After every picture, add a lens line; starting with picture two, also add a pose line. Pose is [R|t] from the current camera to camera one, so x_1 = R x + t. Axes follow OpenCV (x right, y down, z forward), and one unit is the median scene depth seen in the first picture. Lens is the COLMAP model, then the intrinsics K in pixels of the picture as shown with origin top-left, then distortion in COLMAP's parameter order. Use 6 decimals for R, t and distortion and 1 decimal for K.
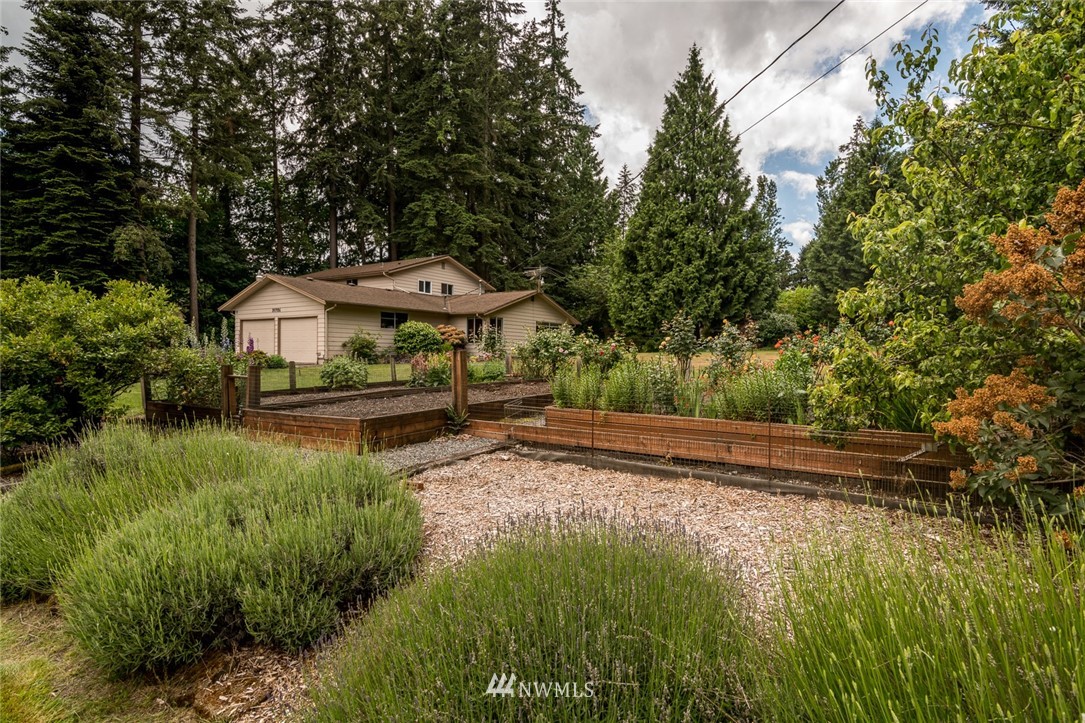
lens RADIAL K [[587.1, 0, 543.4], [0, 587.1, 364.3], [0, 0, 1]] dist [0.005605, -0.000341]
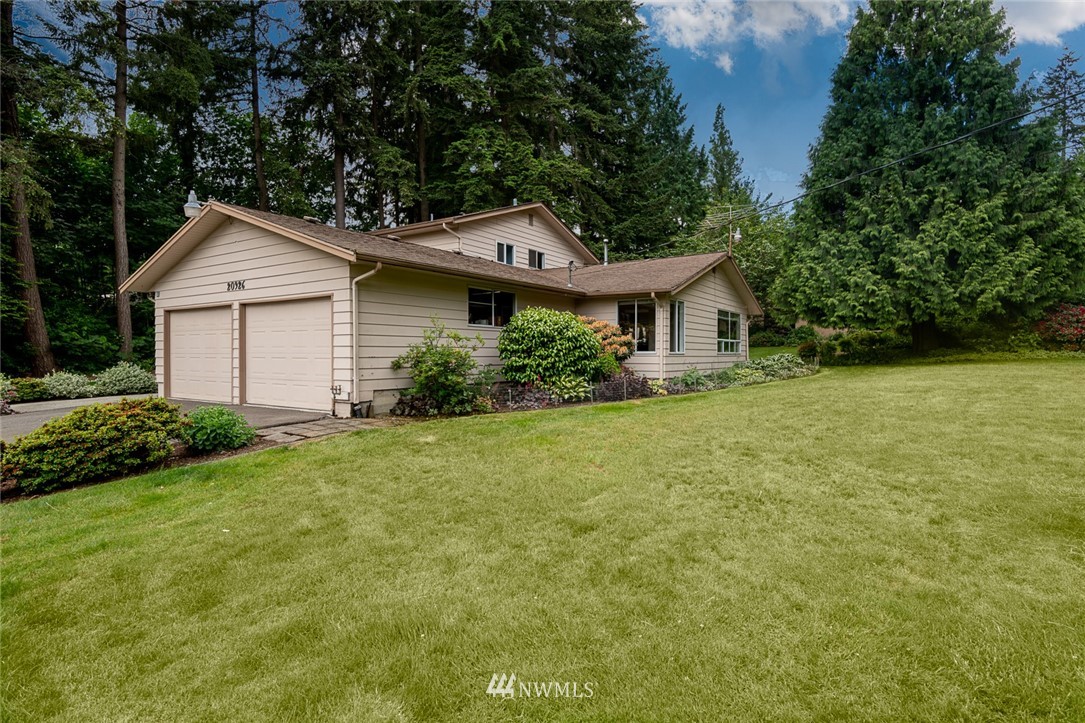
lens RADIAL K [[587.1, 0, 541.5], [0, 587.1, 354.2], [0, 0, 1]] dist [0.005605, -0.000341]
pose [[0.999917, -0.011896, 0.004925, -0.176277], [0.011953, 0.999859, -0.011791, -0.025407], [-0.004784, 0.011848, 0.999918, 0.432187]]
